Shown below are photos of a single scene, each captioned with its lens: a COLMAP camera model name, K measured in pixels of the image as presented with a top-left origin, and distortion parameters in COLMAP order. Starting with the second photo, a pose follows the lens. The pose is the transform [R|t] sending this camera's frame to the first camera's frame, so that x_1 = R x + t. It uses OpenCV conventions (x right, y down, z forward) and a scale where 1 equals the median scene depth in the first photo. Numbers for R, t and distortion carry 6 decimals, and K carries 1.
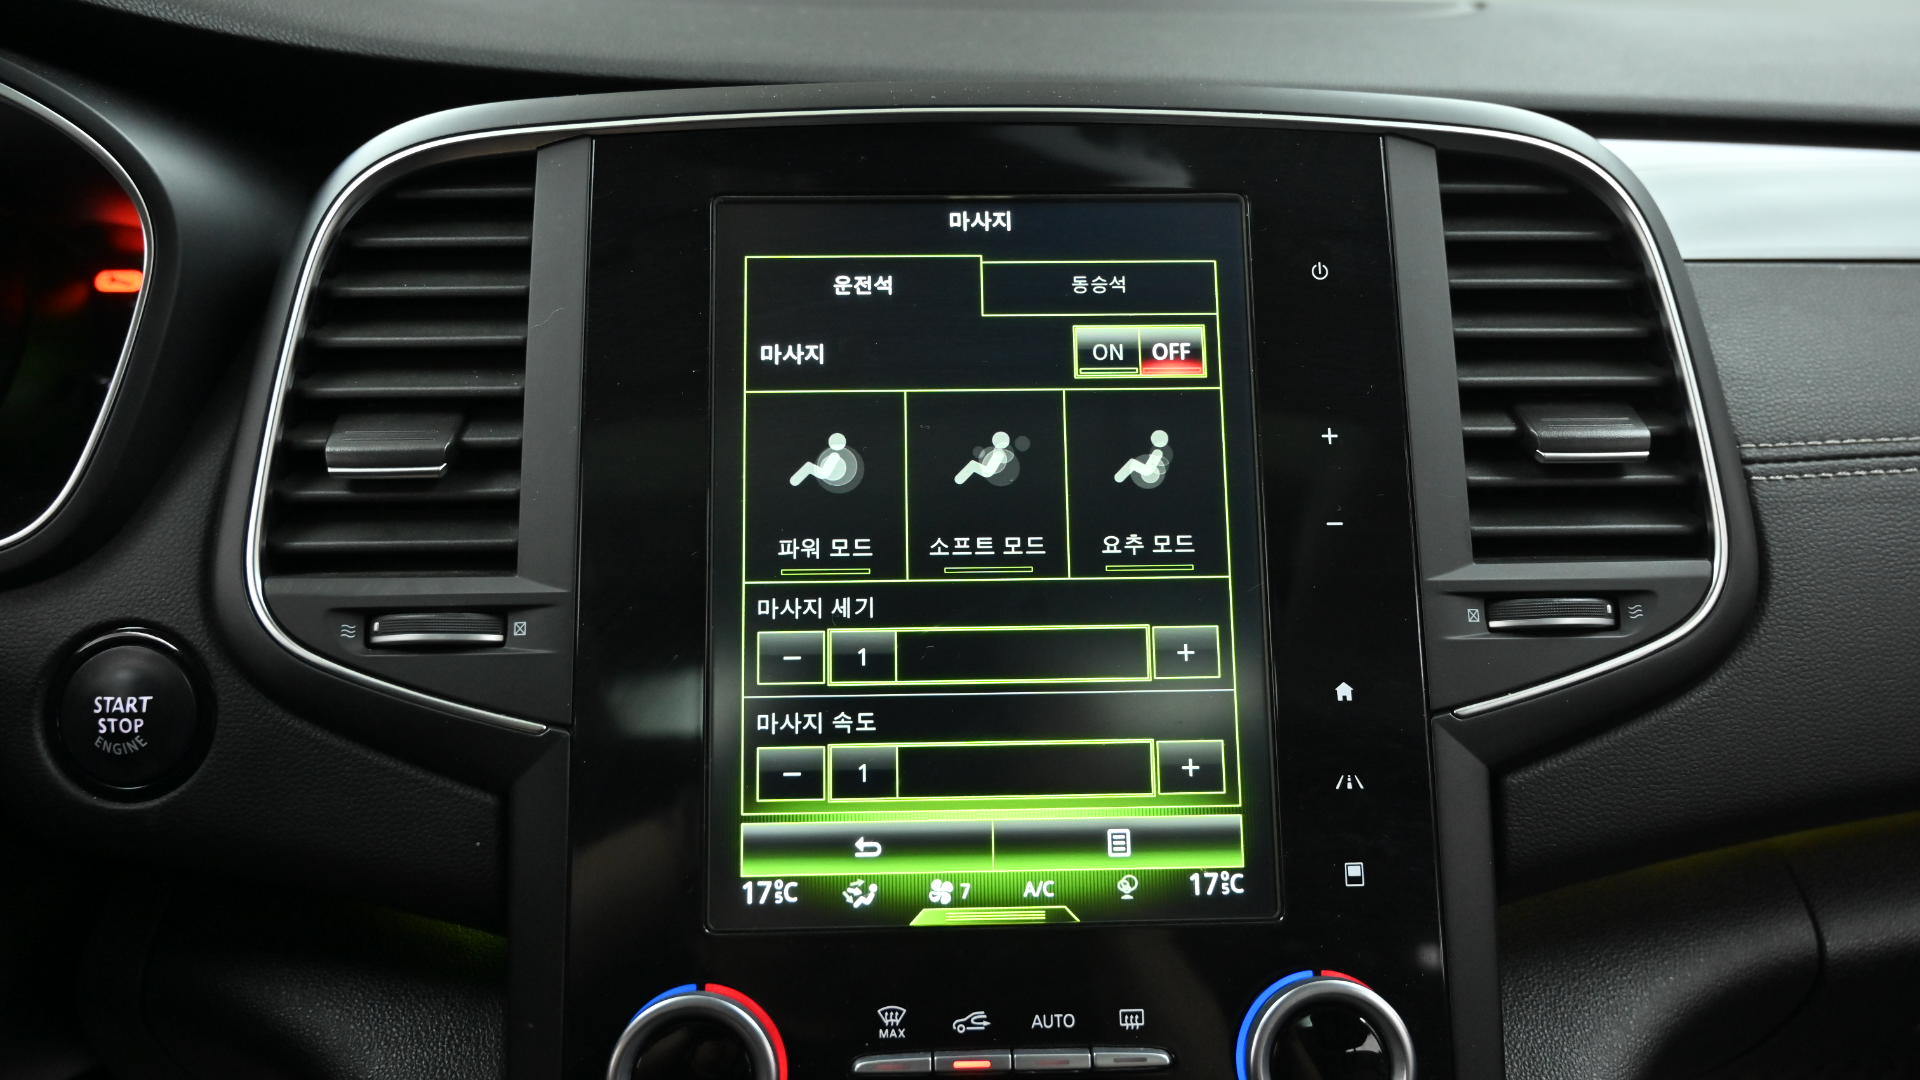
lens RADIAL K [[1494.6, 0, 953.6], [0, 1494.6, 546.6], [0, 0, 1]] dist [0.015572, -0.004201]
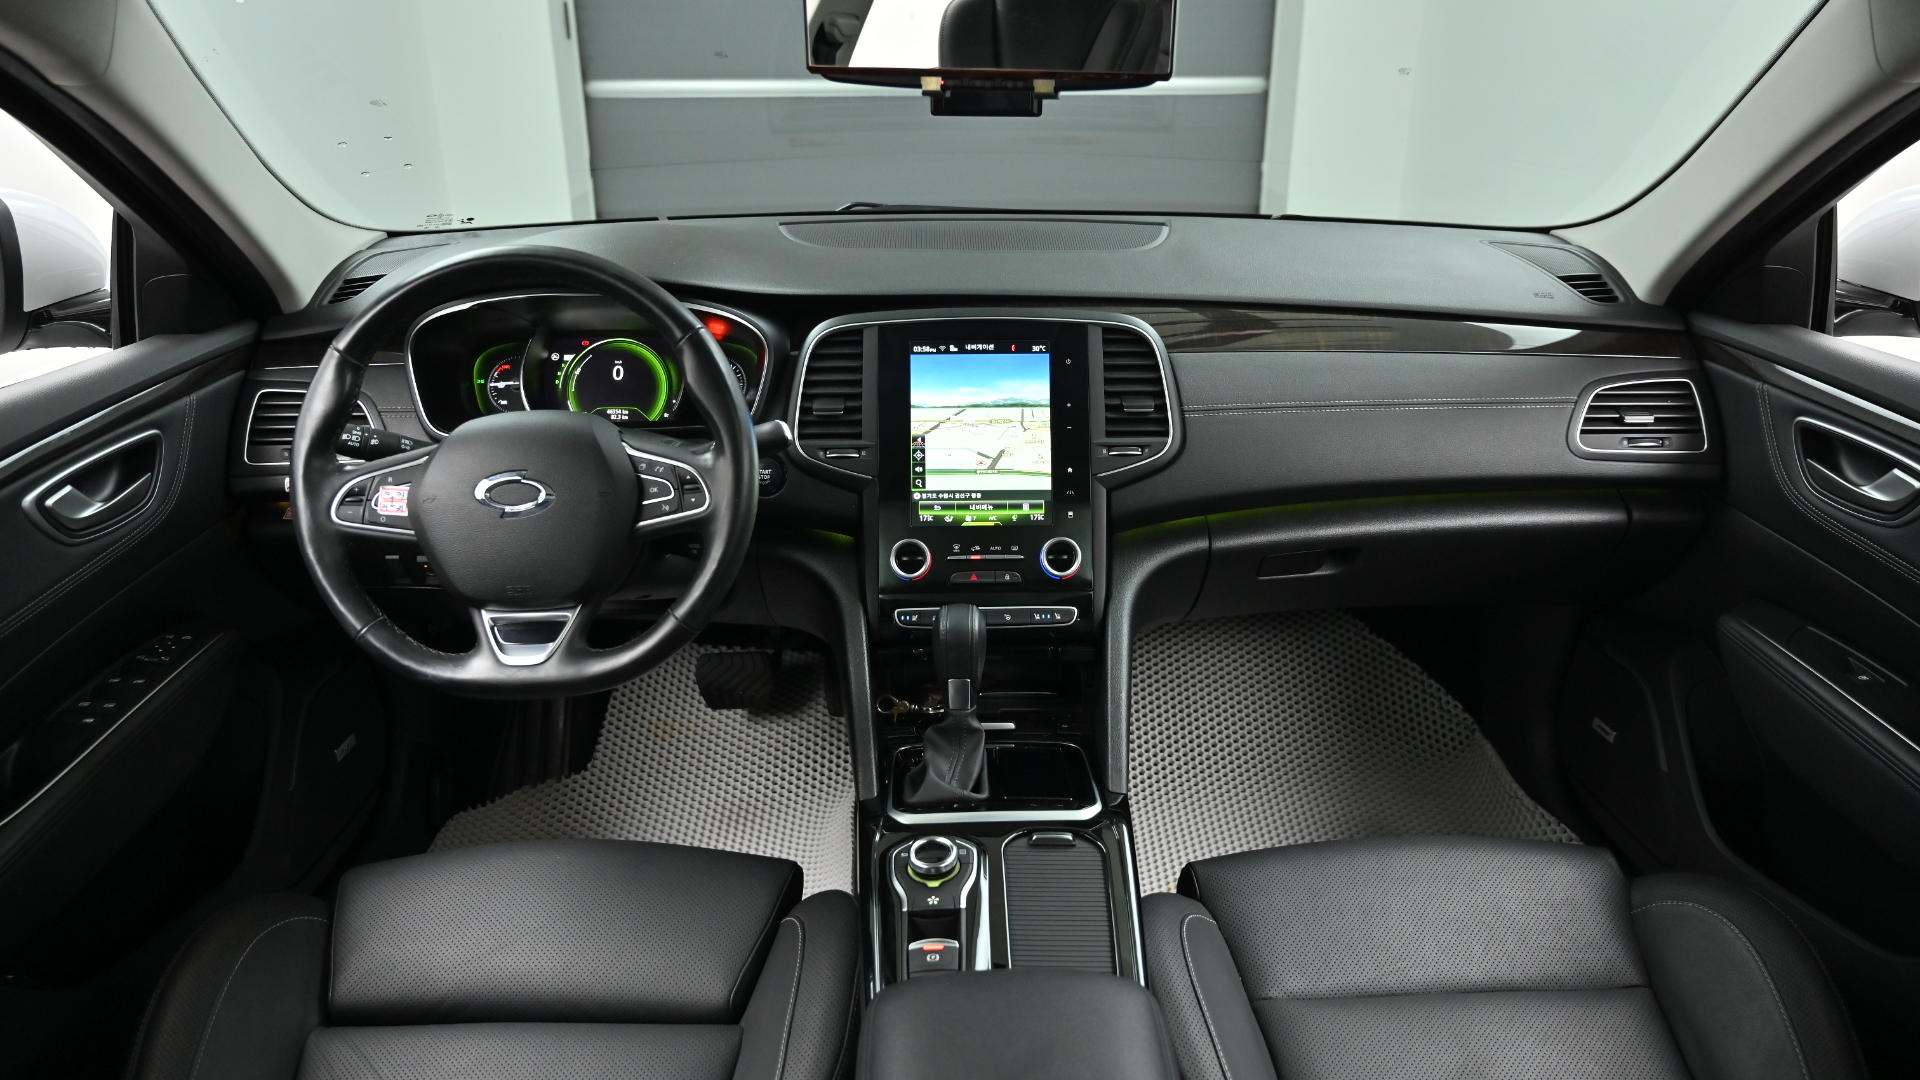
lens RADIAL K [[1419.3, 0, 969.5], [0, 1419.3, 556.2], [0, 0, 1]] dist [0.060444, 0.003575]
pose [[0.999932, 0.005807, -0.010132, 0.032481], [-0.004922, 0.996347, 0.085250, 0.004877], [0.010590, -0.085194, 0.996308, -2.715862]]
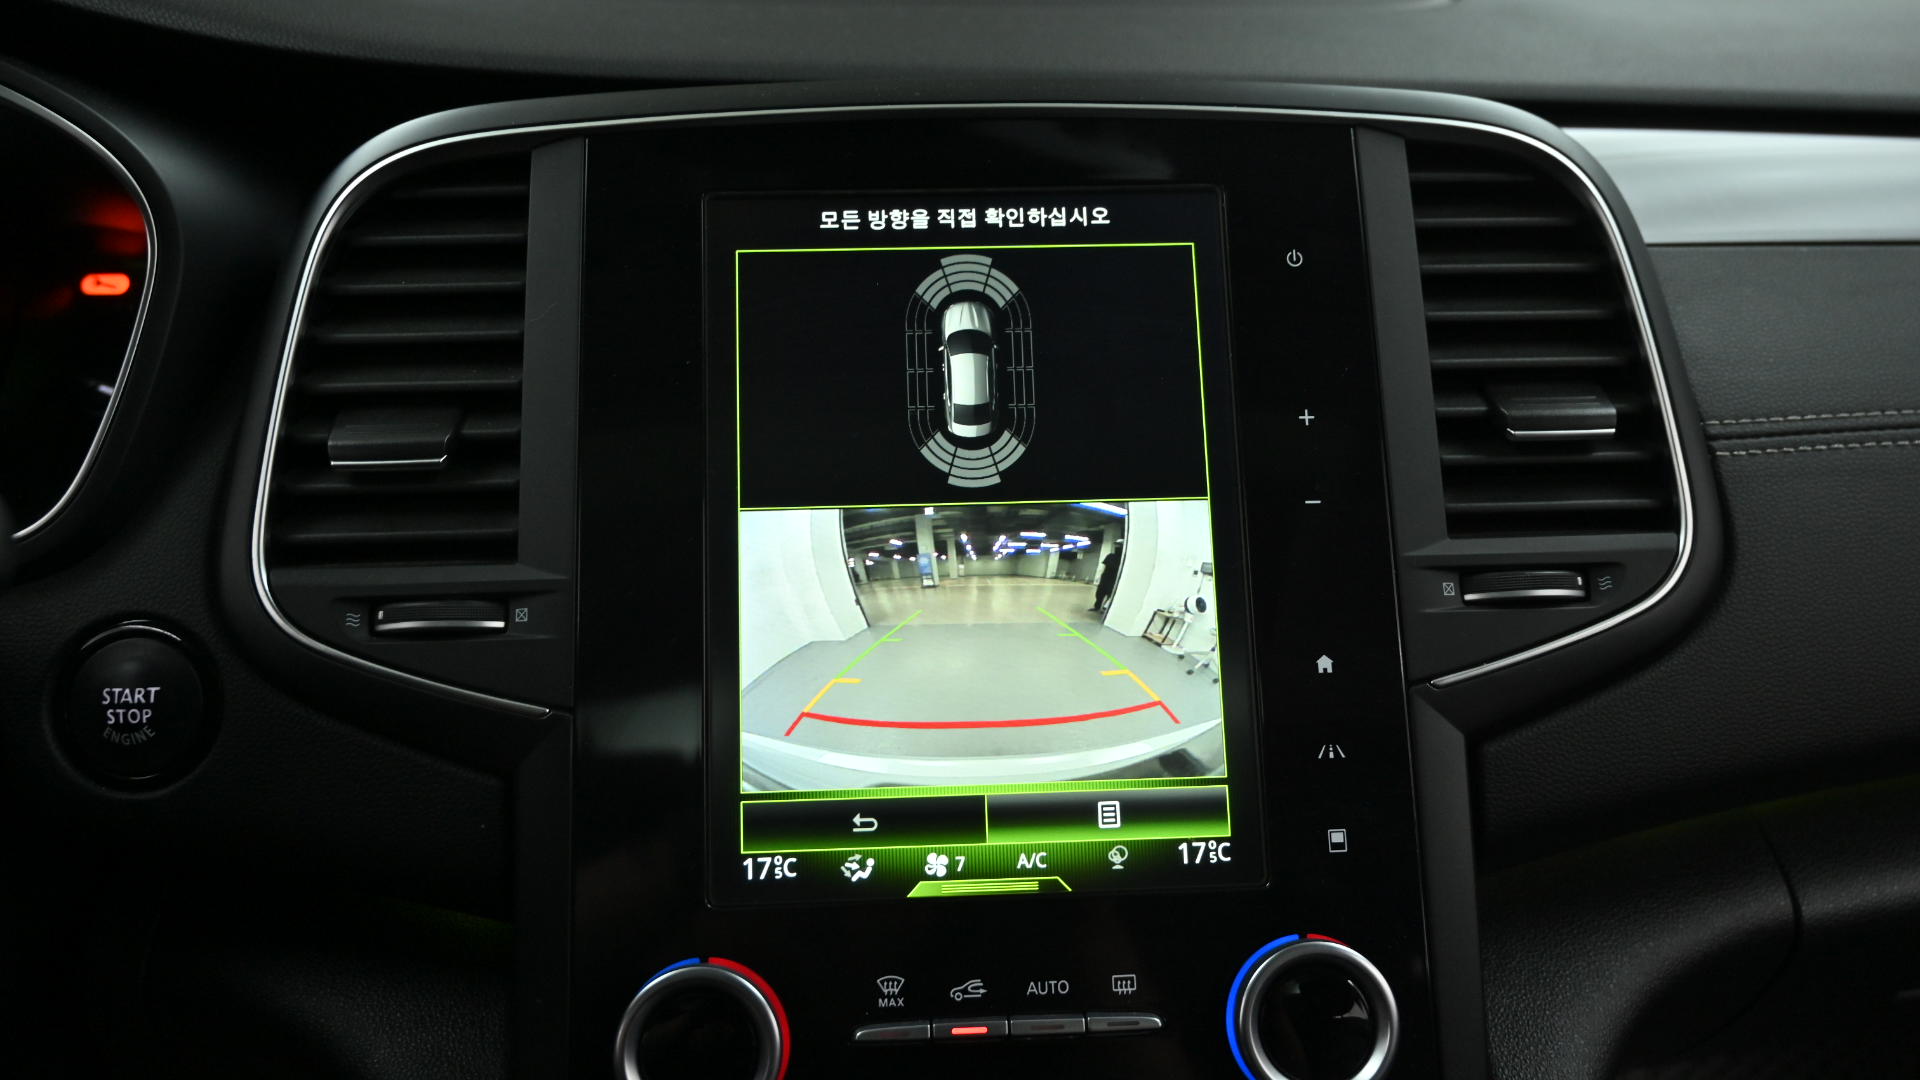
lens RADIAL K [[1599.3, 0, 959.5], [0, 1599.3, 534.4], [0, 0, 1]] dist [0.011052, 0.009202]
pose [[0.999776, -0.014323, 0.015598, -0.006299], [0.014605, 0.999729, -0.018133, 0.023168], [-0.015334, 0.018357, 0.999714, -0.097365]]
